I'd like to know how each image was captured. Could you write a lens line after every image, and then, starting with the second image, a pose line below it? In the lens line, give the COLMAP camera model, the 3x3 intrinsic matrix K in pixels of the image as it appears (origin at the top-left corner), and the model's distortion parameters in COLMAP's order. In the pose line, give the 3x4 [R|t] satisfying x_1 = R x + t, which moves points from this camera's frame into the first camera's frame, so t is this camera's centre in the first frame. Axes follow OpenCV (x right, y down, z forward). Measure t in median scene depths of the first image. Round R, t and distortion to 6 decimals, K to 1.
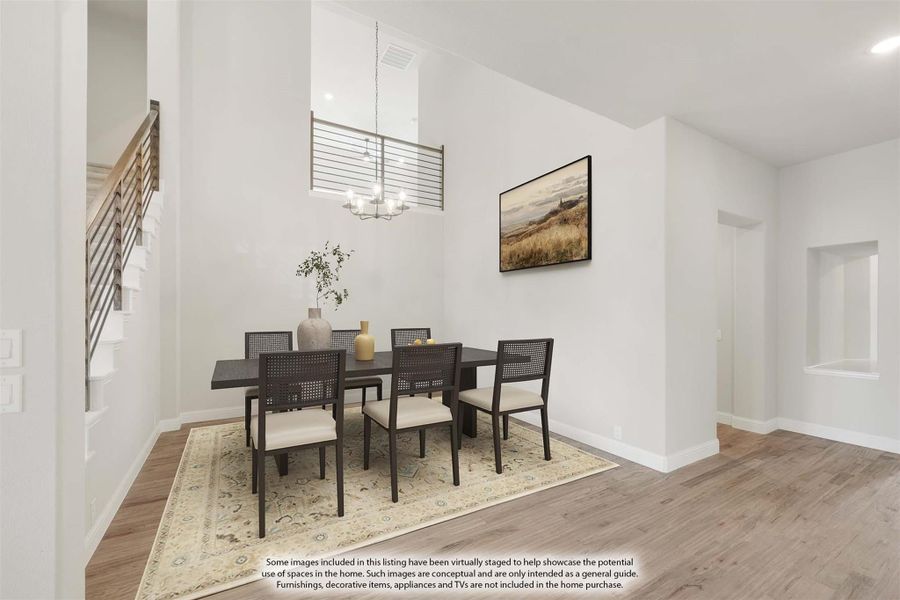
lens RADIAL K [[376.8, 0, 452.3], [0, 376.8, 311.6], [0, 0, 1]] dist [0.002229, -0.000119]
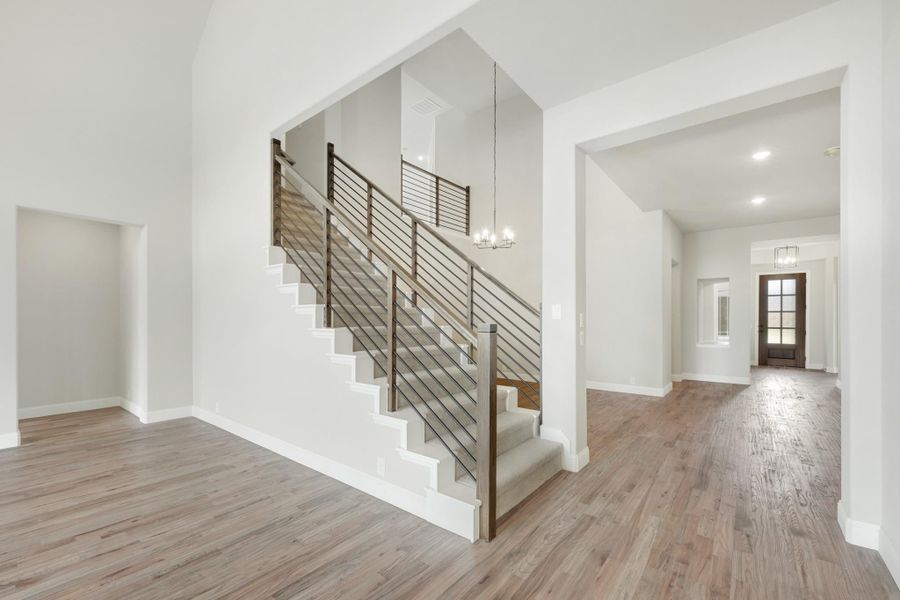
lens RADIAL K [[376.8, 0, 450.7], [0, 376.8, 318.2], [0, 0, 1]] dist [0.002229, -0.000119]
pose [[0.940921, 0.003534, 0.338609, -0.642977], [-0.003694, 0.999993, -0.000172, 0.020393], [-0.338607, -0.001089, 0.940927, -0.252340]]
